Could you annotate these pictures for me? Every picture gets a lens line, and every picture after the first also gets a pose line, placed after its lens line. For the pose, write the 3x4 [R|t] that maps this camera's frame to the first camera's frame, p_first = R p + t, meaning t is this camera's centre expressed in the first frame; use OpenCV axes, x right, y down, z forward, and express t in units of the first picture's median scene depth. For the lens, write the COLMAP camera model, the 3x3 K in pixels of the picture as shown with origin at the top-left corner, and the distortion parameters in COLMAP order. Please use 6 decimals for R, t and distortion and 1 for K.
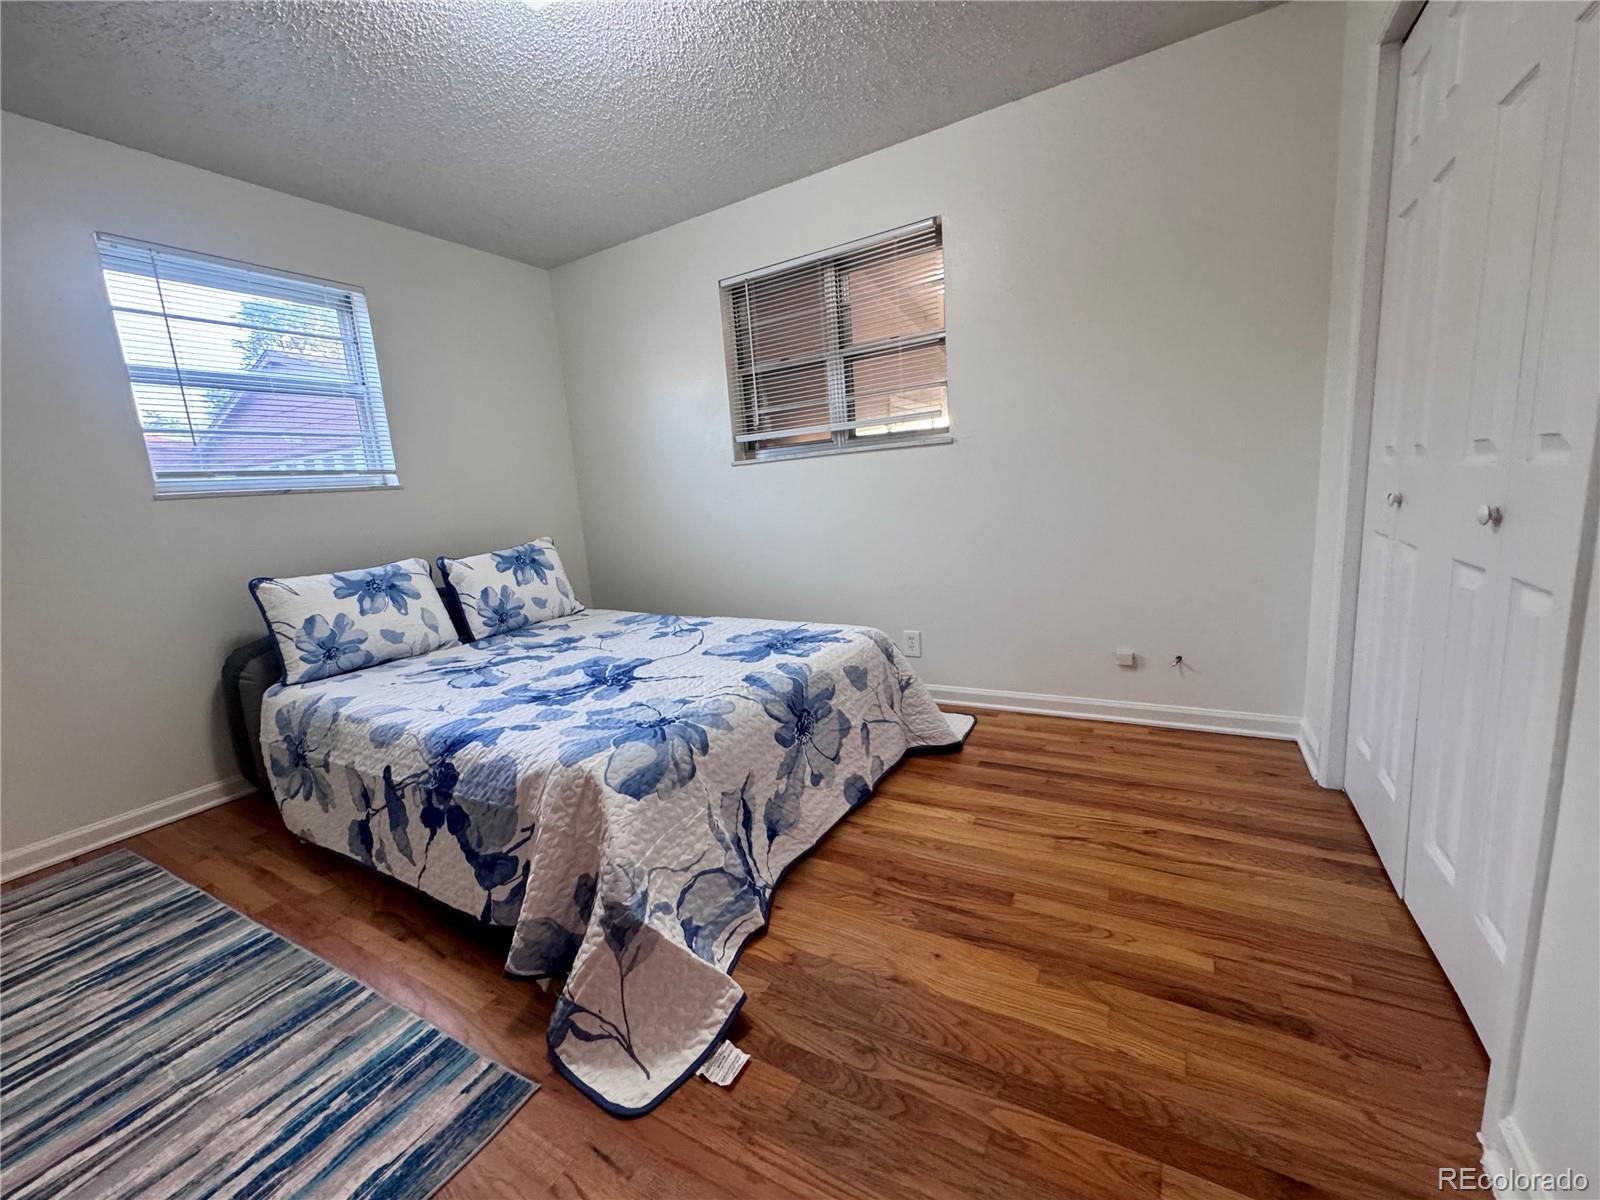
lens RADIAL K [[638.5, 0, 798.8], [0, 638.5, 599.3], [0, 0, 1]] dist [-0.001161, -0.000031]
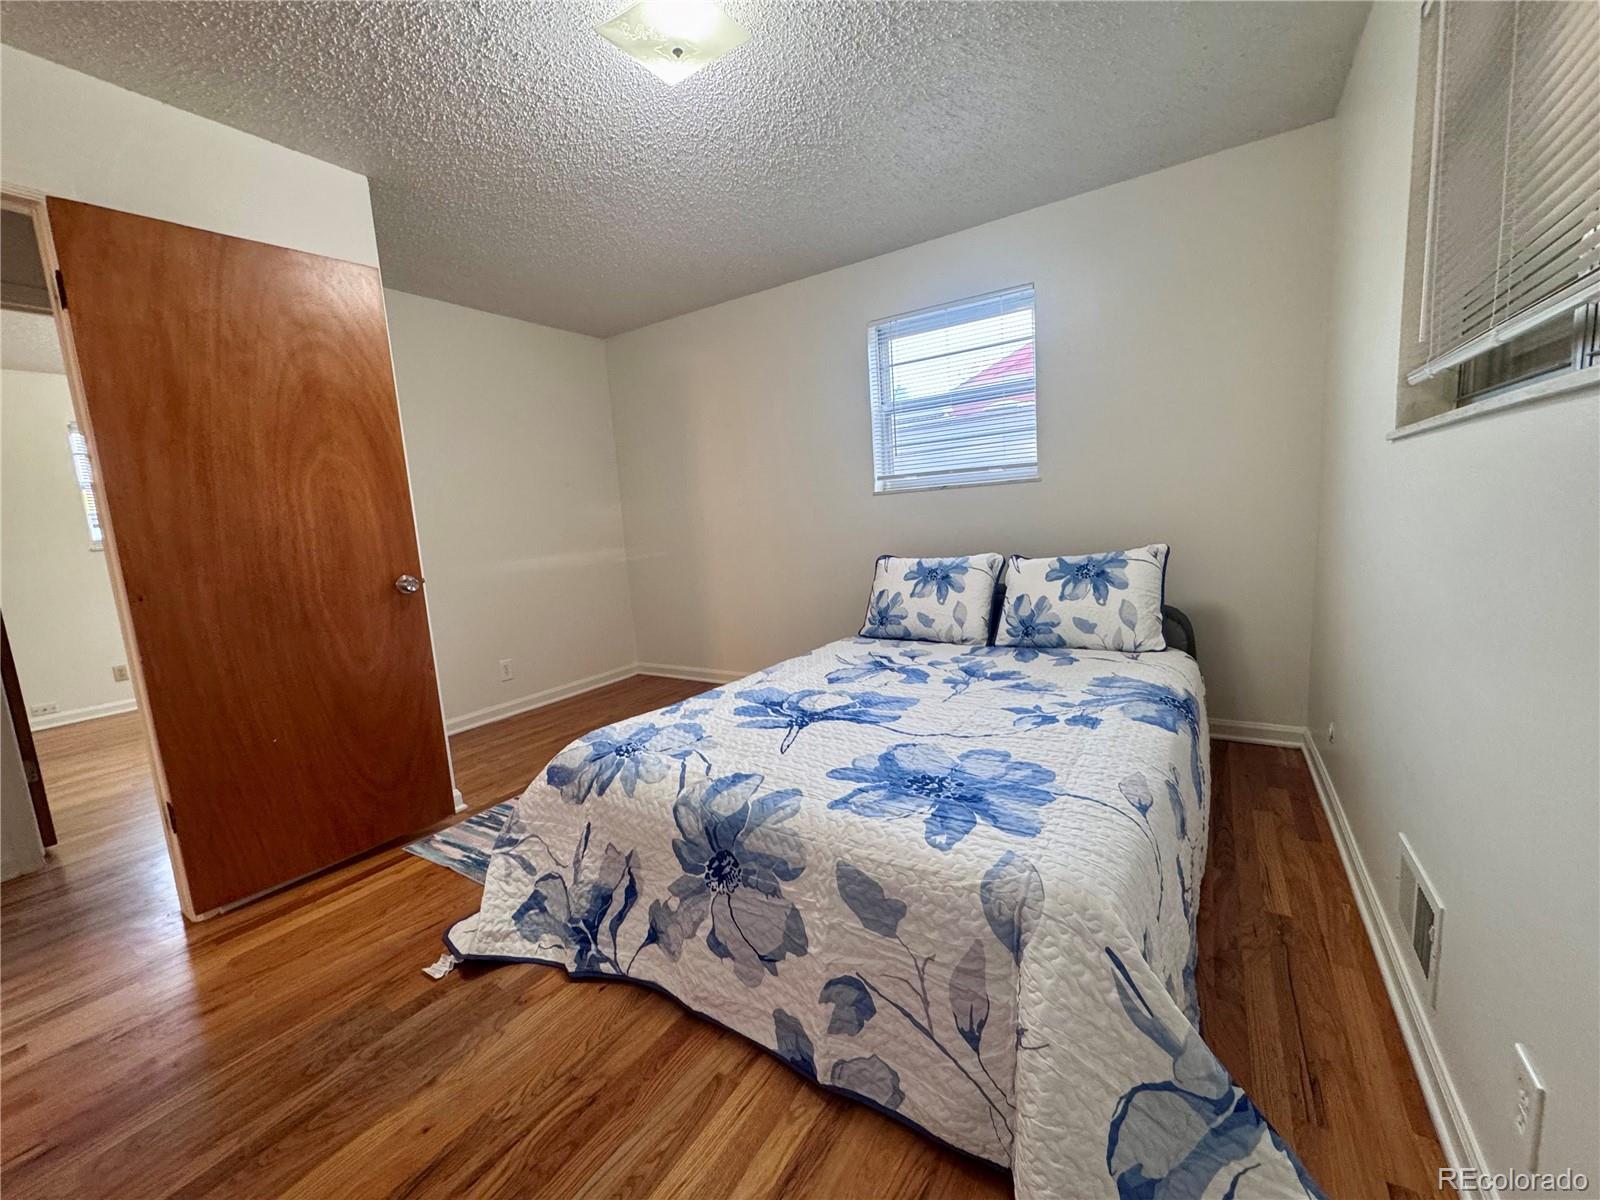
lens RADIAL K [[638.5, 0, 798.8], [0, 638.5, 599.3], [0, 0, 1]] dist [-0.001161, -0.000031]
pose [[-0.037850, 0.210413, -0.976880, 0.602109], [-0.102145, 0.971645, 0.213243, -0.248082], [0.994049, 0.107855, -0.015284, 0.978310]]
